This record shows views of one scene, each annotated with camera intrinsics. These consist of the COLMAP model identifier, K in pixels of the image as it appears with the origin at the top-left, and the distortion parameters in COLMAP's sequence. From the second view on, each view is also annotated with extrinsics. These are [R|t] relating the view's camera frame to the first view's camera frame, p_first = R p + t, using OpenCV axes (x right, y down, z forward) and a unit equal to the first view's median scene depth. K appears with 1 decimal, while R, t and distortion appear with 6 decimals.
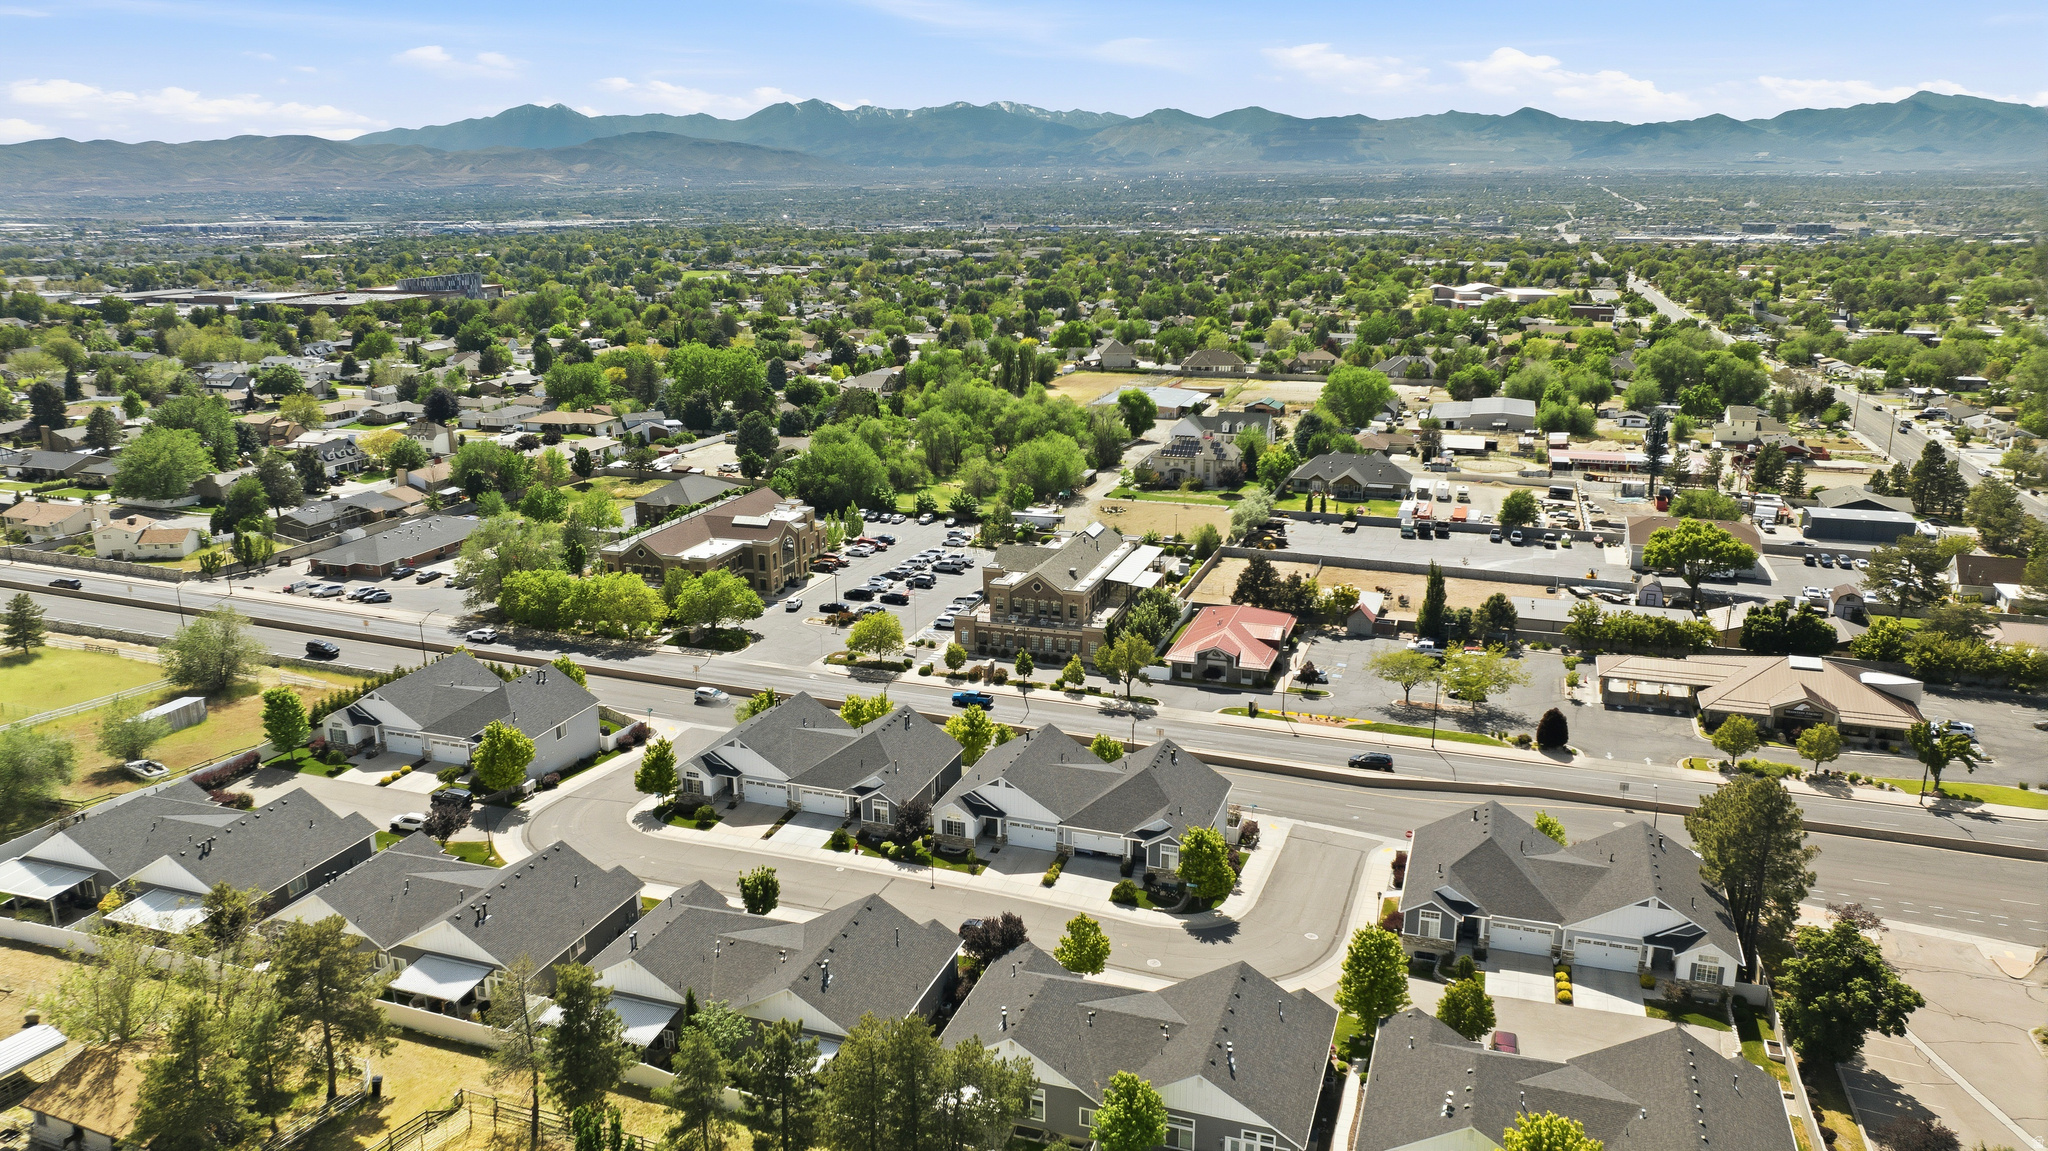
lens RADIAL K [[1441.8, 0, 1035.7], [0, 1441.8, 578.9], [0, 0, 1]] dist [-0.040988, 0.035268]
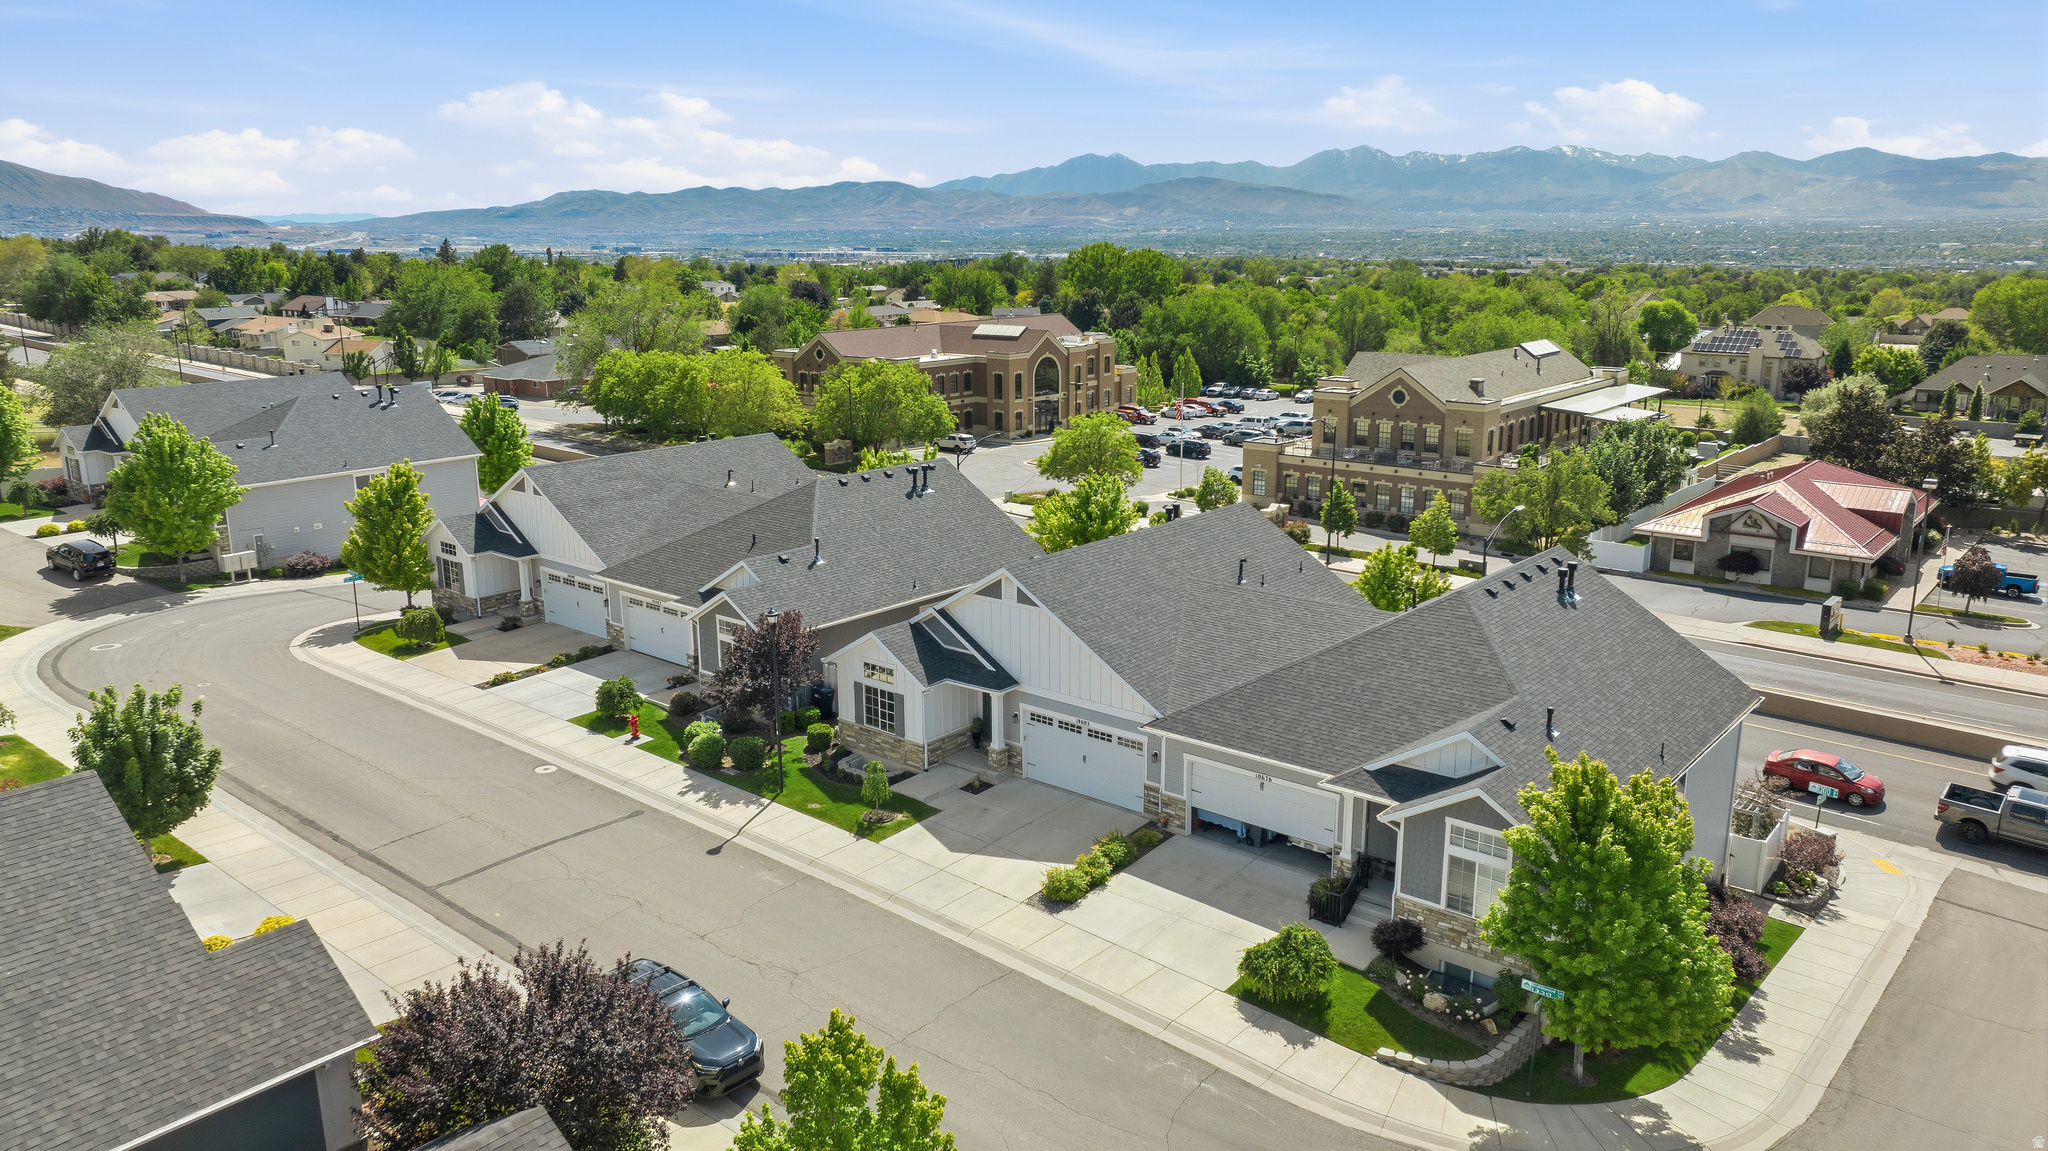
lens RADIAL K [[1441.8, 0, 1029.0], [0, 1441.8, 563.8], [0, 0, 1]] dist [-0.040988, 0.035268]
pose [[0.932884, 0.082493, -0.350602, 0.067602], [-0.097490, 0.994915, -0.025309, 0.097840], [0.346732, 0.057790, 0.936182, 0.464170]]
